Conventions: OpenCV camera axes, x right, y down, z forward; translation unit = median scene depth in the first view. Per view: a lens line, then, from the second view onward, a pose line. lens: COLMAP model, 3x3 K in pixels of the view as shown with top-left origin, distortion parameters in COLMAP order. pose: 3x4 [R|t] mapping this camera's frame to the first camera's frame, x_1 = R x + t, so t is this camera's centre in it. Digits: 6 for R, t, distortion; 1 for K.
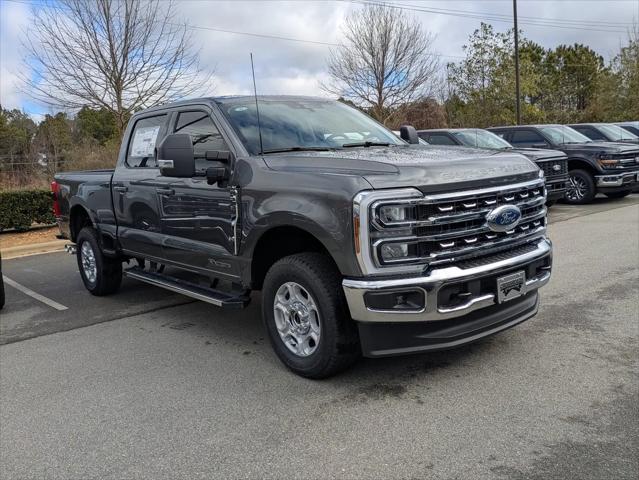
lens RADIAL K [[605.4, 0, 321.0], [0, 605.4, 241.1], [0, 0, 1]] dist [0.042435, 0.000000]
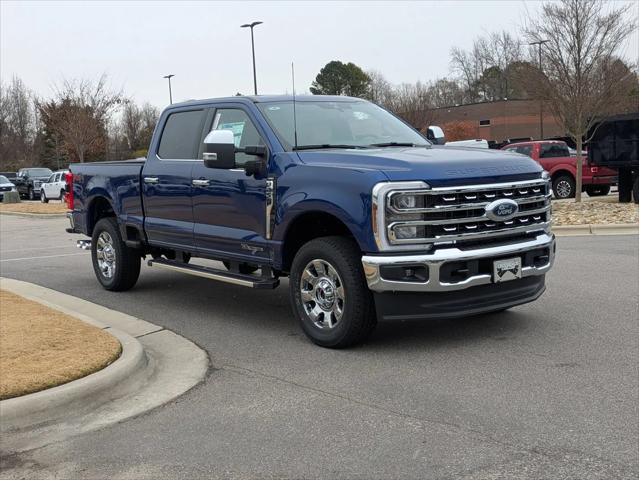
lens RADIAL K [[915.8, 0, 321.1], [0, 915.8, 238.9], [0, 0, 1]] dist [0.060910, 0.000000]
pose [[0.998899, 0.031079, -0.035131, 0.015944], [-0.032517, 0.998624, -0.041138, 0.102459], [0.033804, 0.042235, 0.998536, -0.788995]]
